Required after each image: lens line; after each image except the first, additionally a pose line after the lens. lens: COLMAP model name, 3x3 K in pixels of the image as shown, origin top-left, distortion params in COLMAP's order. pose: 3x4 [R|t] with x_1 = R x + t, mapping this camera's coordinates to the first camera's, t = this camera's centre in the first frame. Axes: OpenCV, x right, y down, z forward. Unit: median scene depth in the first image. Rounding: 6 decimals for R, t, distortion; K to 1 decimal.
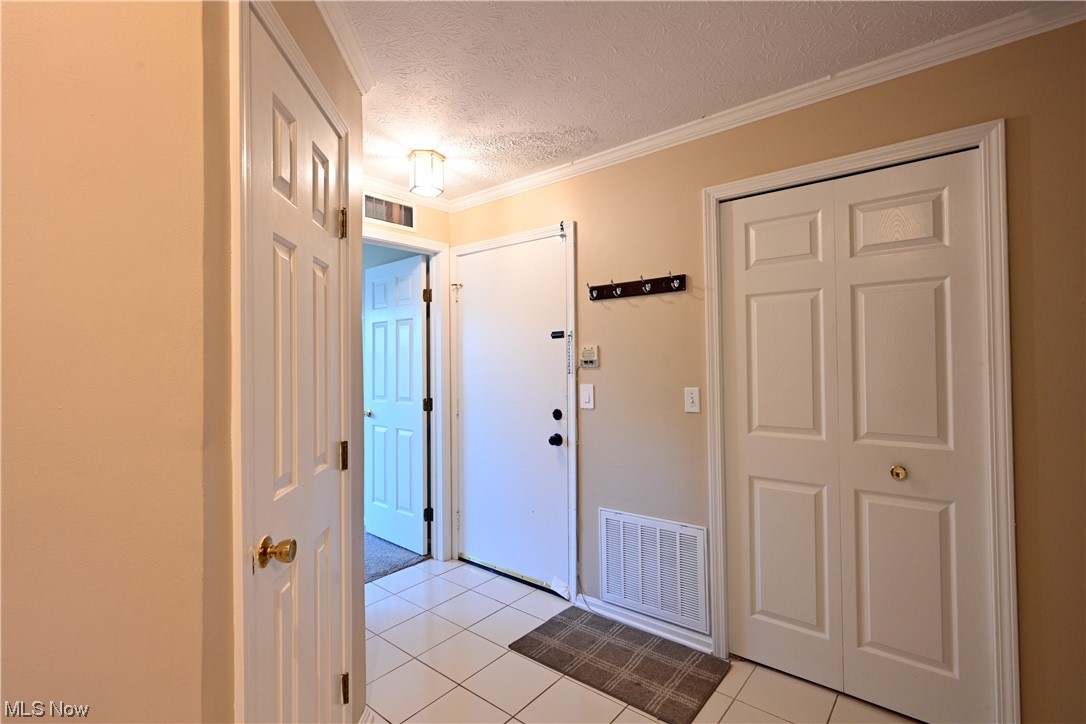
lens RADIAL K [[500.3, 0, 542.4], [0, 500.3, 356.9], [0, 0, 1]] dist [0.001842, -0.000101]
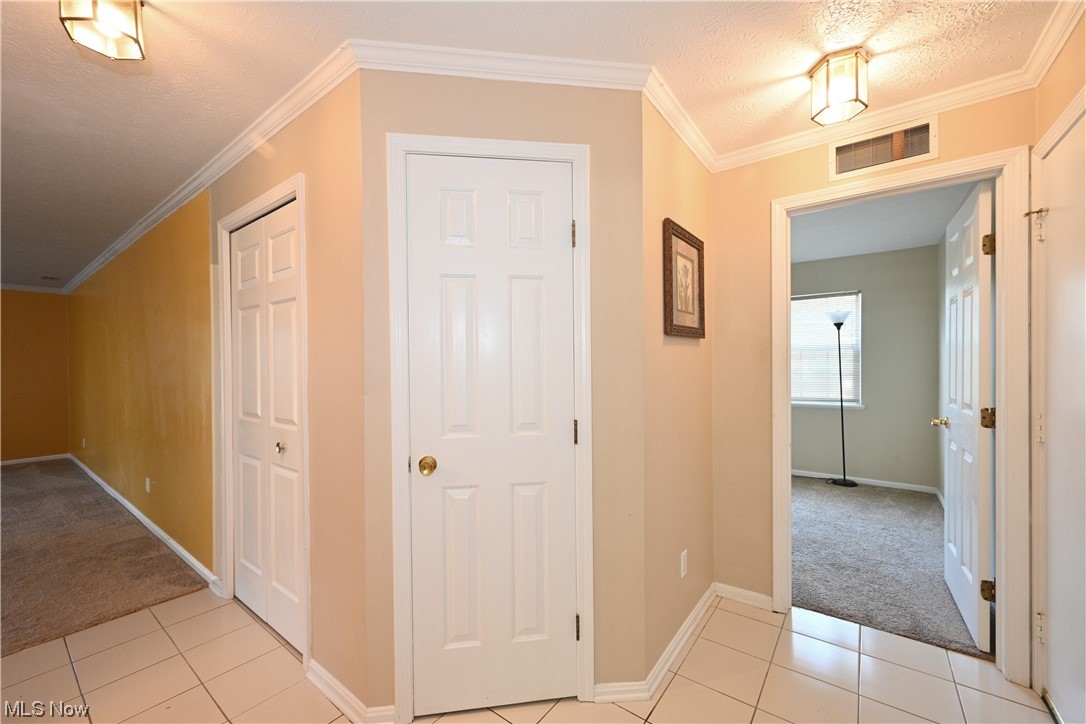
lens RADIAL K [[426.5, 0, 541.8], [0, 426.5, 365.8], [0, 0, 1]] dist [-0.001189, -0.000068]
pose [[0.036955, 0.015421, -0.999198, 0.286498], [0.026760, 0.999507, 0.016415, 0.005932], [0.998959, -0.027346, 0.036524, 0.425155]]
